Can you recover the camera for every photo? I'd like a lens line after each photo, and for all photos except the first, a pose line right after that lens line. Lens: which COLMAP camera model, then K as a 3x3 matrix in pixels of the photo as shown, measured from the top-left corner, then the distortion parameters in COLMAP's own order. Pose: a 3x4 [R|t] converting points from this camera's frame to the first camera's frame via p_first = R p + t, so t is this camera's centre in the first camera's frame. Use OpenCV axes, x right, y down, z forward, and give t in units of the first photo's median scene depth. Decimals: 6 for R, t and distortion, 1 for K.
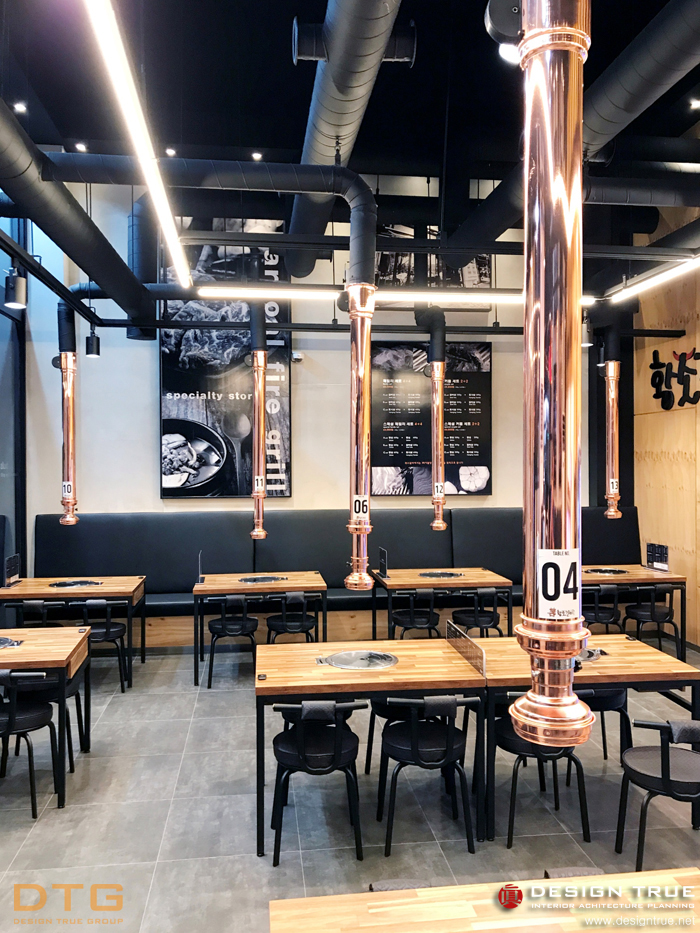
lens RADIAL K [[756.9, 0, 350.0], [0, 756.9, 466.5], [0, 0, 1]] dist [0.109661, -0.282903]
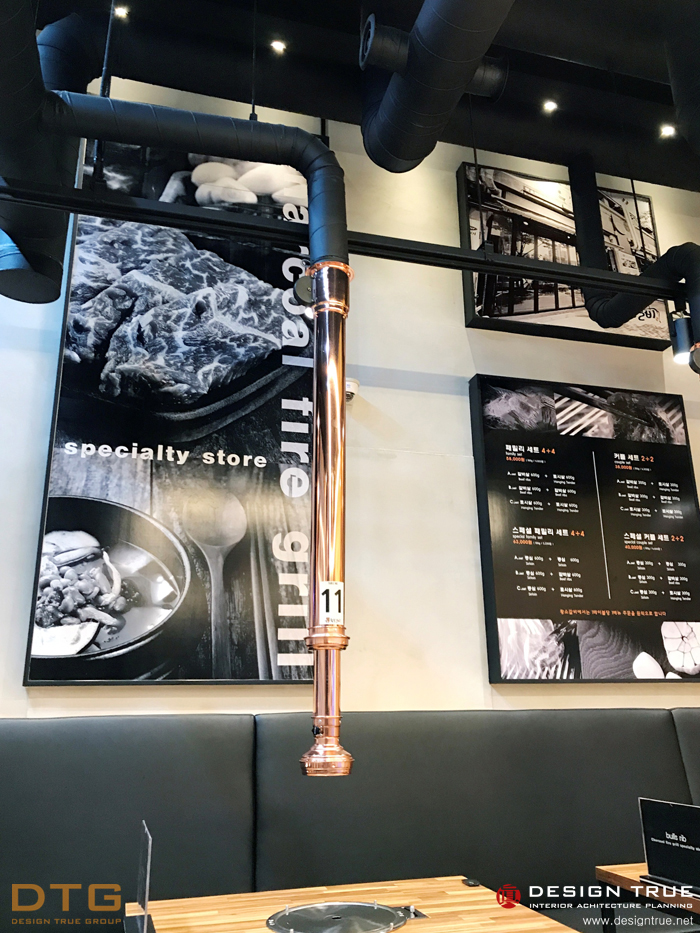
lens RADIAL K [[775.6, 0, 350.0], [0, 775.6, 466.5], [0, 0, 1]] dist [0.105225, -0.304681]
pose [[0.989278, 0.035409, 0.141684, -0.138924], [0.009923, 0.951623, -0.307107, 0.061384], [-0.145704, 0.305221, 0.941069, 0.543148]]
